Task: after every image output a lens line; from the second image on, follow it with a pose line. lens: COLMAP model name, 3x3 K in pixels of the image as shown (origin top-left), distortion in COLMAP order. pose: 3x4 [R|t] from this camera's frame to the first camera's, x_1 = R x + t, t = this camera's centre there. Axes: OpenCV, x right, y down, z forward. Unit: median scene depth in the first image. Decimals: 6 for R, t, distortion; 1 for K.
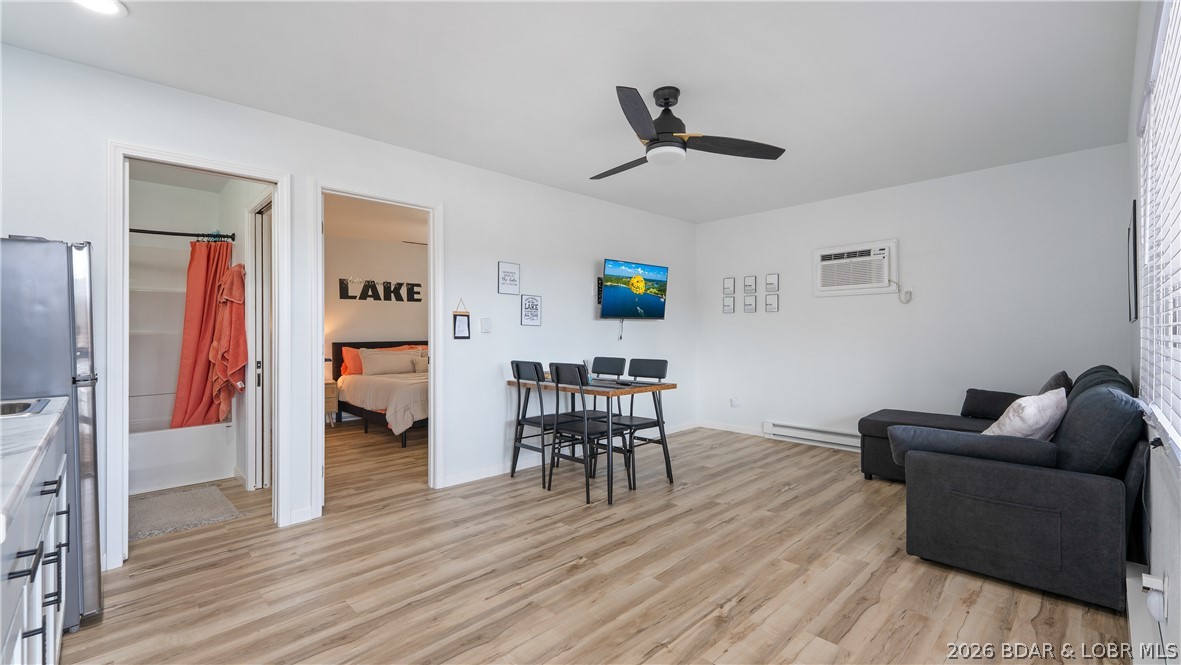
lens RADIAL K [[497.8, 0, 590.5], [0, 497.8, 332.5], [0, 0, 1]] dist [-0.000015, 0.000002]
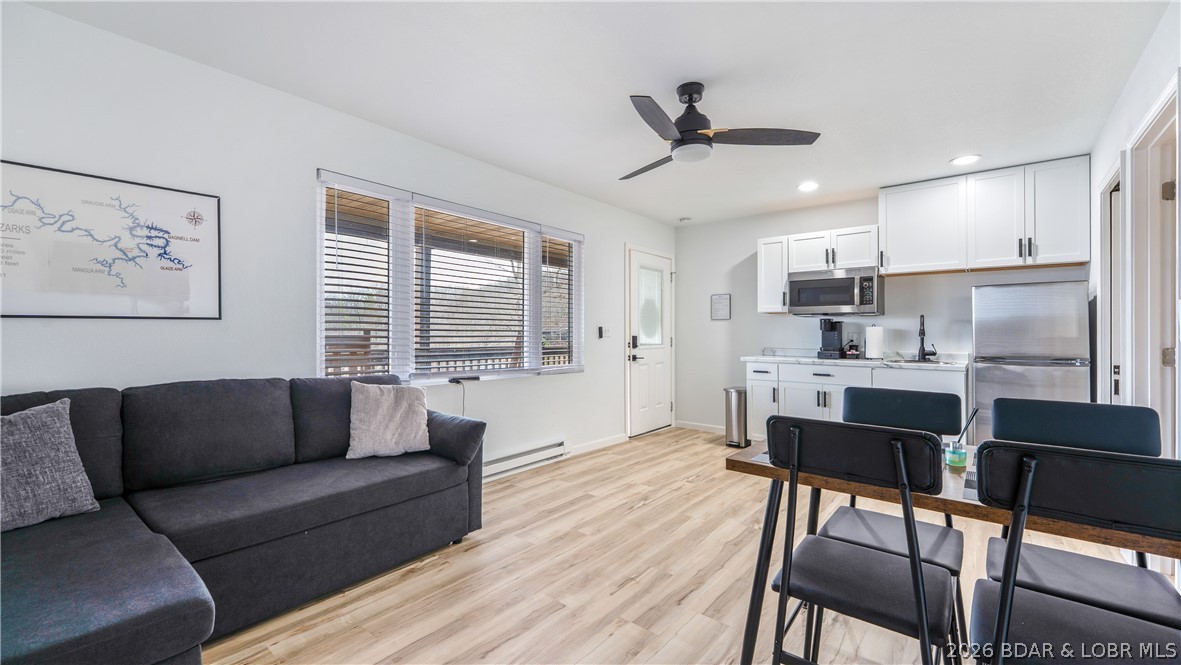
lens RADIAL K [[497.8, 0, 590.5], [0, 497.8, 332.5], [0, 0, 1]] dist [-0.000015, 0.000002]
pose [[-0.993565, 0.004580, -0.113171, 0.510255], [0.005102, 0.999978, -0.004330, 0.001107], [0.113149, -0.004879, -0.993566, 2.143581]]
